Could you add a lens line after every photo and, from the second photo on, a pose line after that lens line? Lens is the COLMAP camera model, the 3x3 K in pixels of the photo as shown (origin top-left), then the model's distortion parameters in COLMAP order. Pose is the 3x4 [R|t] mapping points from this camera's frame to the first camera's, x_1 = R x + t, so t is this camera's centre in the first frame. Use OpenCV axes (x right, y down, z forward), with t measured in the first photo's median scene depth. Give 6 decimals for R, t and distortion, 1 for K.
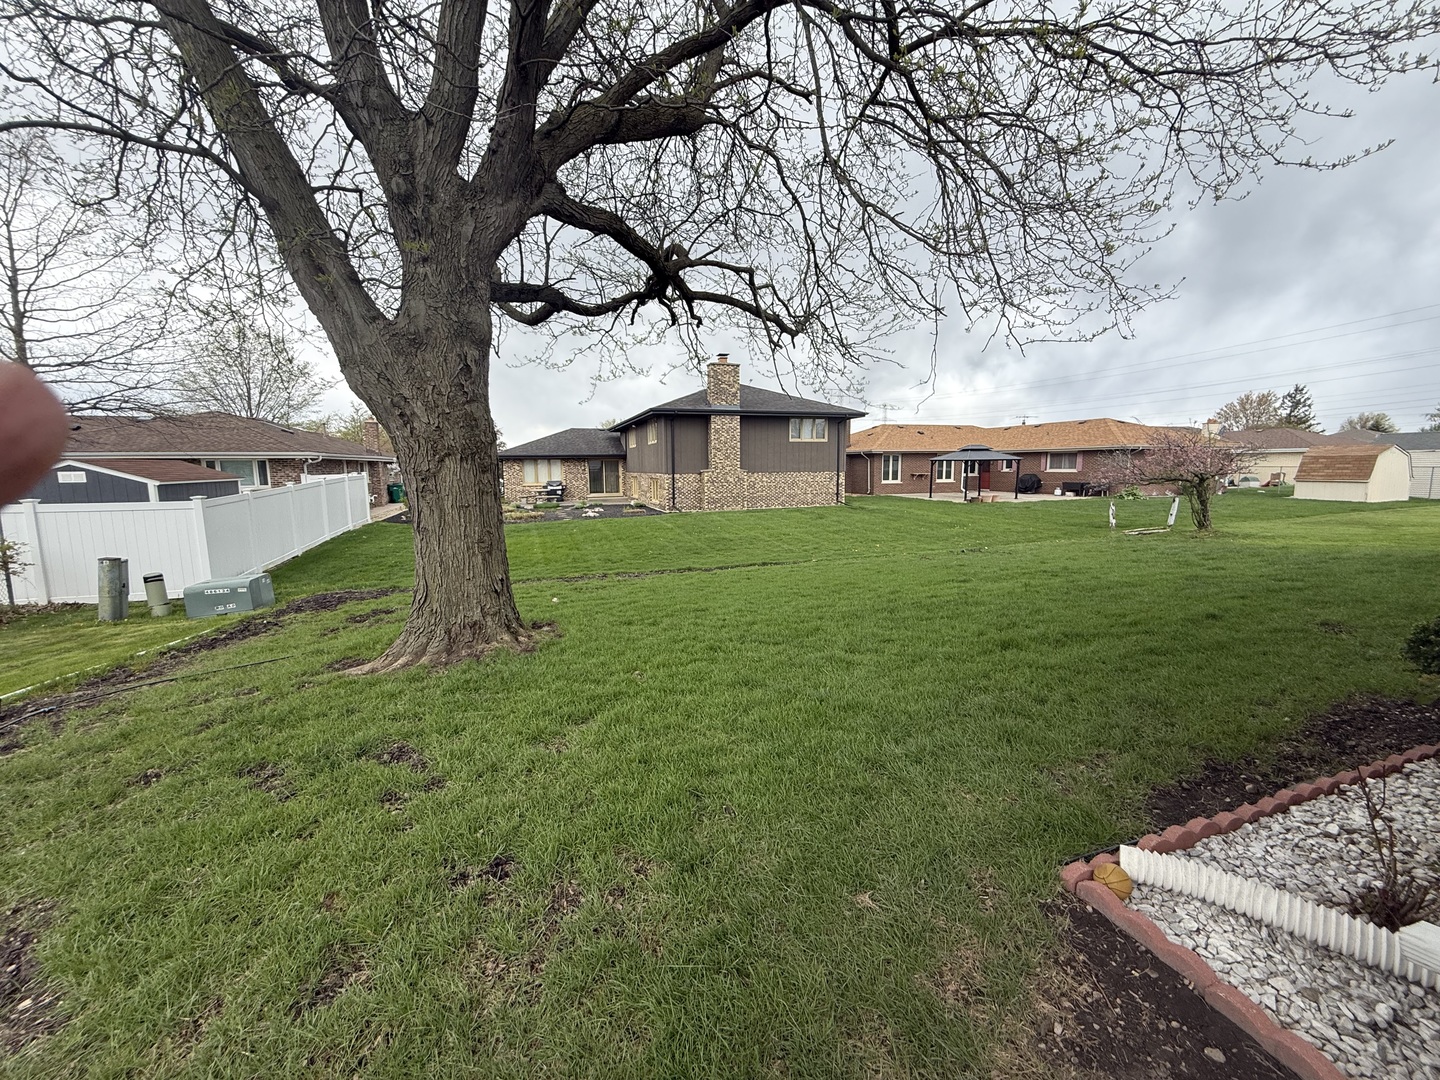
lens RADIAL K [[572.9, 0, 708.4], [0, 572.9, 541.0], [0, 0, 1]] dist [-0.001792, -0.000315]
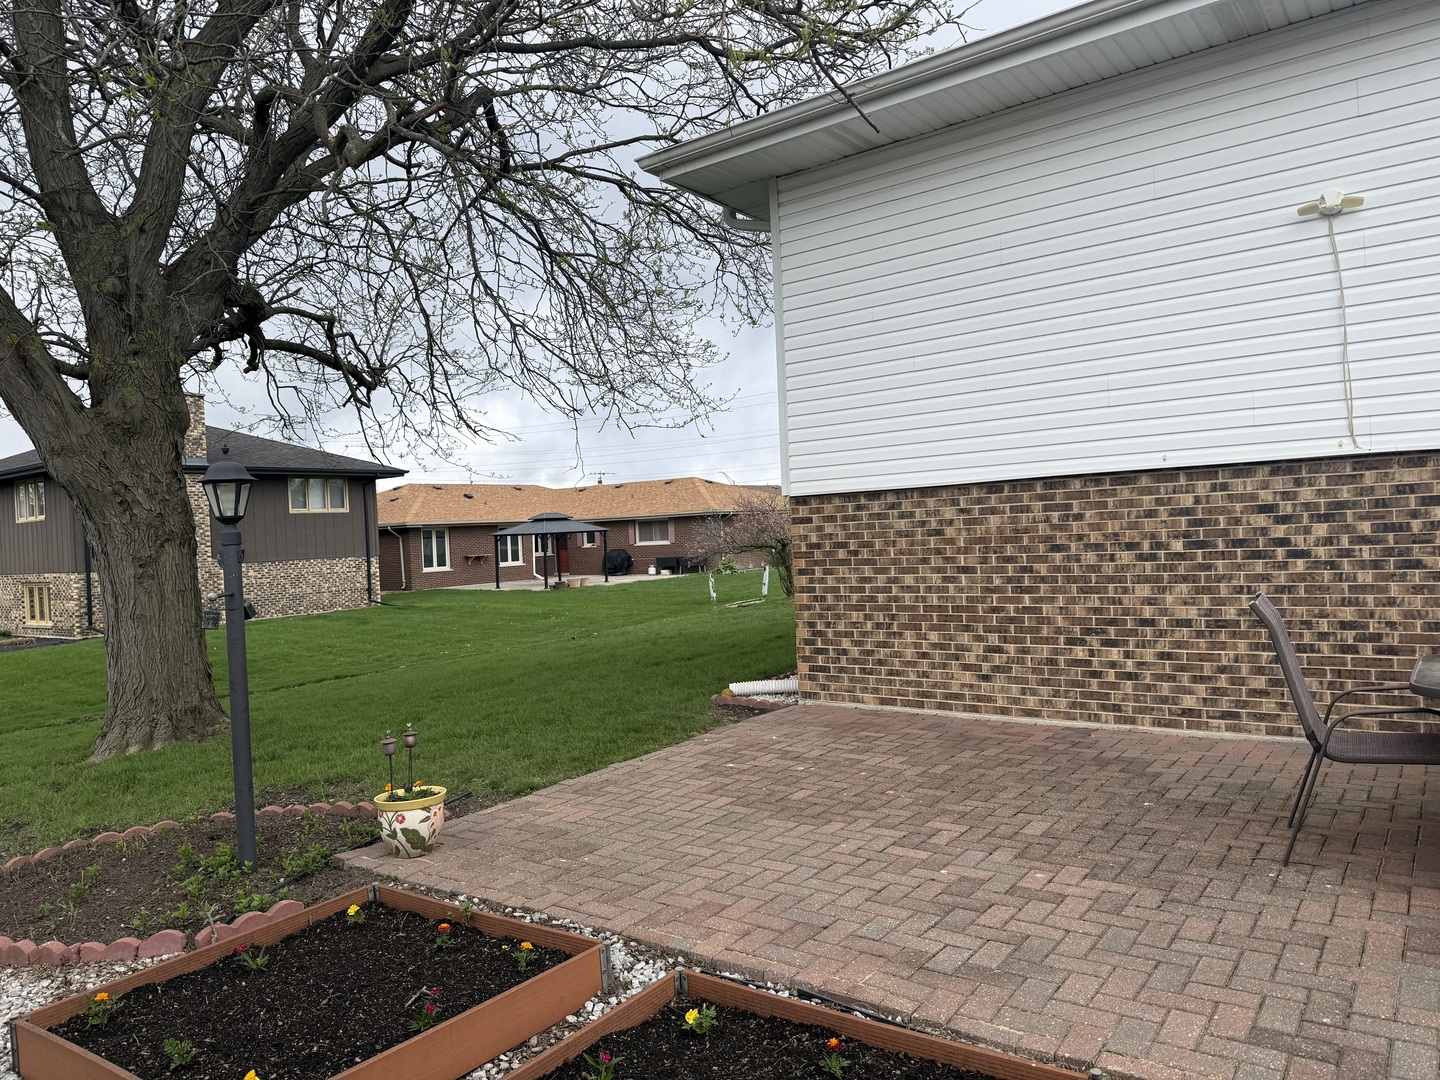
lens RADIAL K [[993.2, 0, 730.7], [0, 993.2, 533.5], [0, 0, 1]] dist [0.008845, -0.024750]
pose [[0.804237, -0.030315, 0.593535, -0.121866], [0.115751, 0.987563, -0.106402, 0.024522], [-0.582927, 0.154275, 0.797744, -0.172062]]
